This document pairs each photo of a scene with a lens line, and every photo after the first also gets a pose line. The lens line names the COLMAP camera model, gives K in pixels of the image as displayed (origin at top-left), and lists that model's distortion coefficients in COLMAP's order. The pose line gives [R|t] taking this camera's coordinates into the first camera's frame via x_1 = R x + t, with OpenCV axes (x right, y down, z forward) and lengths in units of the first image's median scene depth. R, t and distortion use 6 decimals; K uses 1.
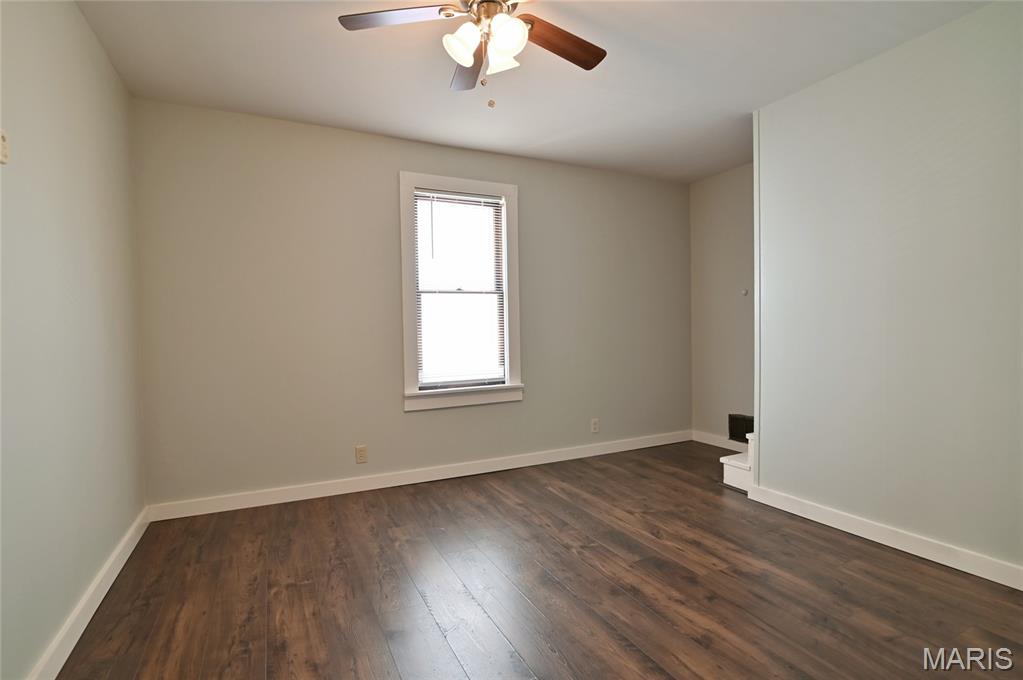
lens RADIAL K [[518.7, 0, 523.7], [0, 518.7, 344.5], [0, 0, 1]] dist [-0.002146, 0.000092]
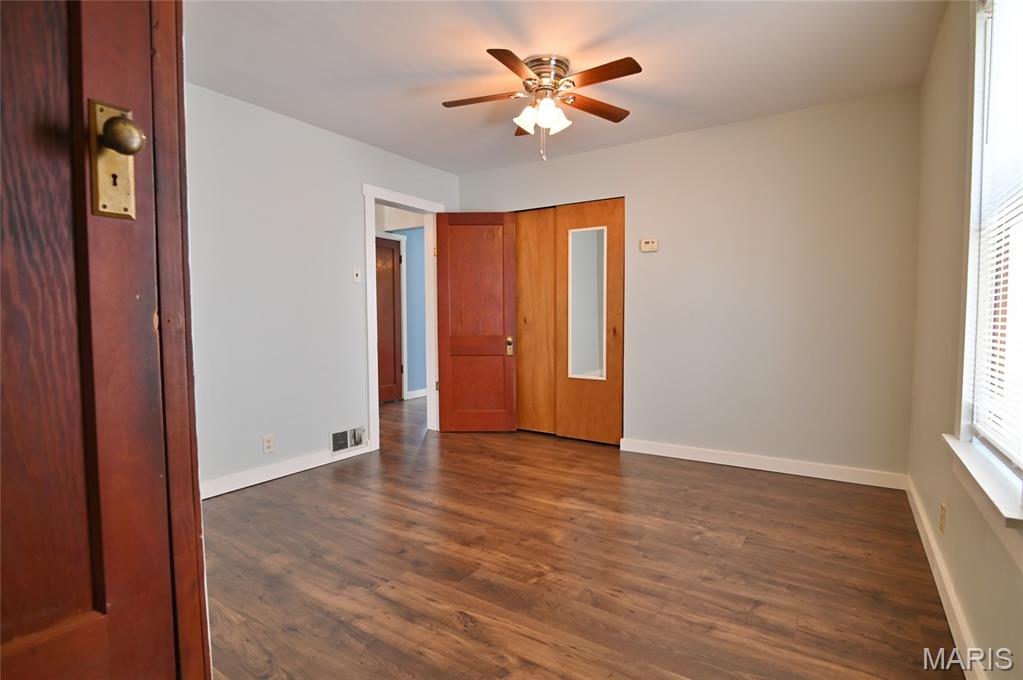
lens RADIAL K [[479.3, 0, 511.5], [0, 479.3, 340.0], [0, 0, 1]] dist [-0.014162, 0.001124]
pose [[-0.878589, 0.039452, -0.475946, 0.521747], [-0.000087, 0.996569, 0.082768, -0.058074], [0.477578, 0.072761, -0.875571, 1.655885]]
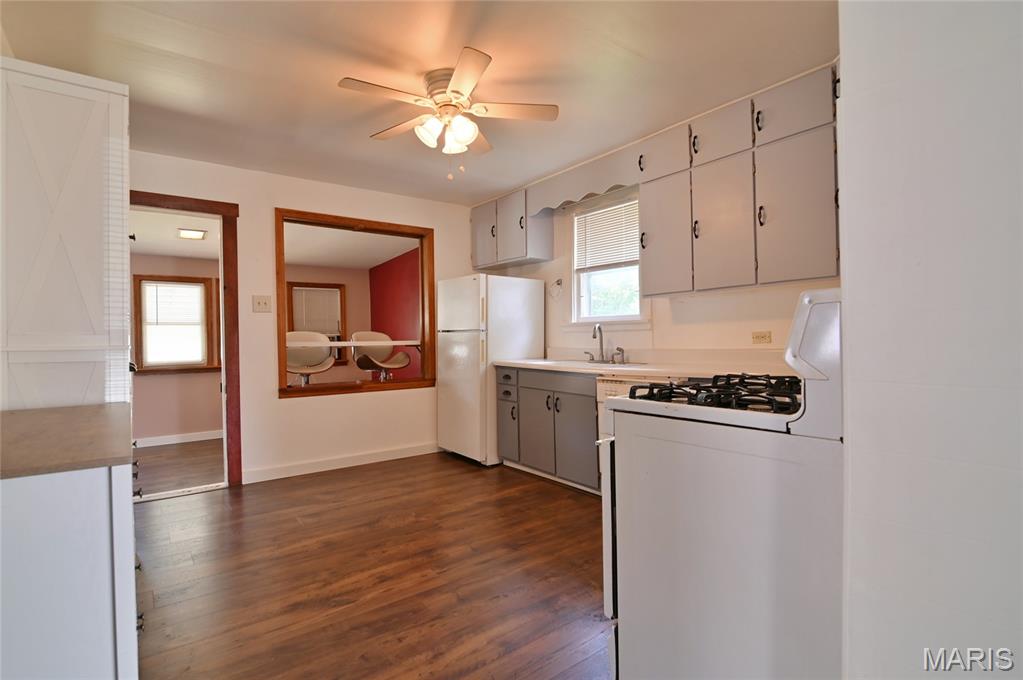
lens RADIAL K [[493.9, 0, 518.8], [0, 493.9, 341.2], [0, 0, 1]] dist [-0.013114, -0.001480]
pose [[-0.202094, 0.022497, 0.979108, -0.602545], [0.052892, 0.998528, -0.012026, -0.021989], [-0.977937, 0.049357, -0.202987, 0.921615]]
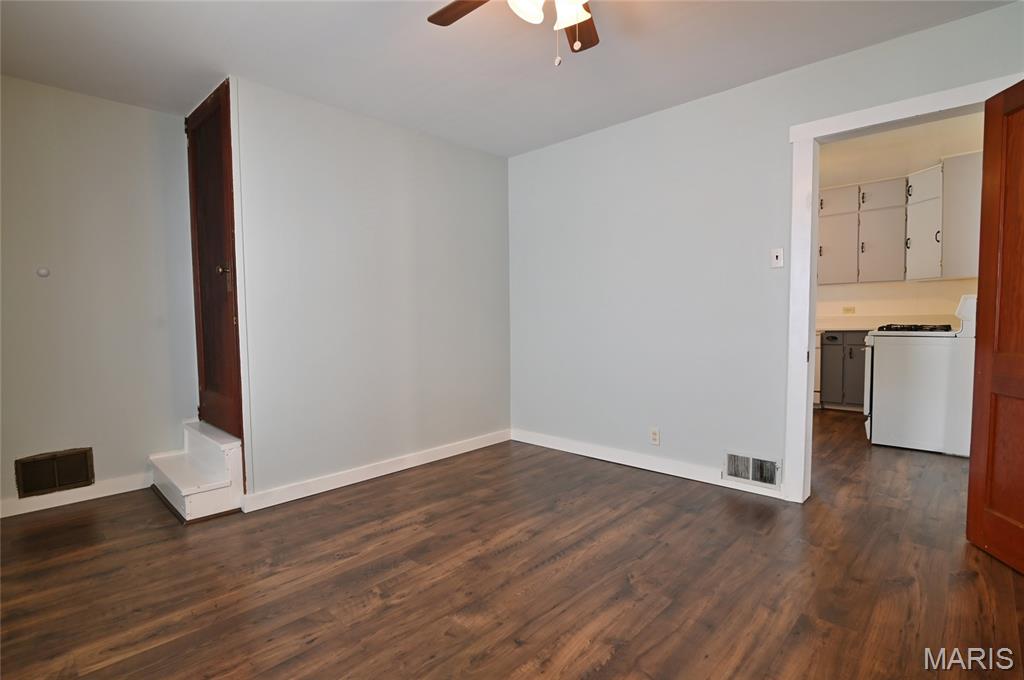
lens RADIAL K [[494.4, 0, 519.3], [0, 494.4, 341.2], [0, 0, 1]] dist [-0.013114, -0.001480]
pose [[-0.349231, -0.031220, 0.936516, -0.654382], [0.045543, 0.997698, 0.050242, -0.025200], [-0.935929, 0.060198, -0.347006, 1.057806]]
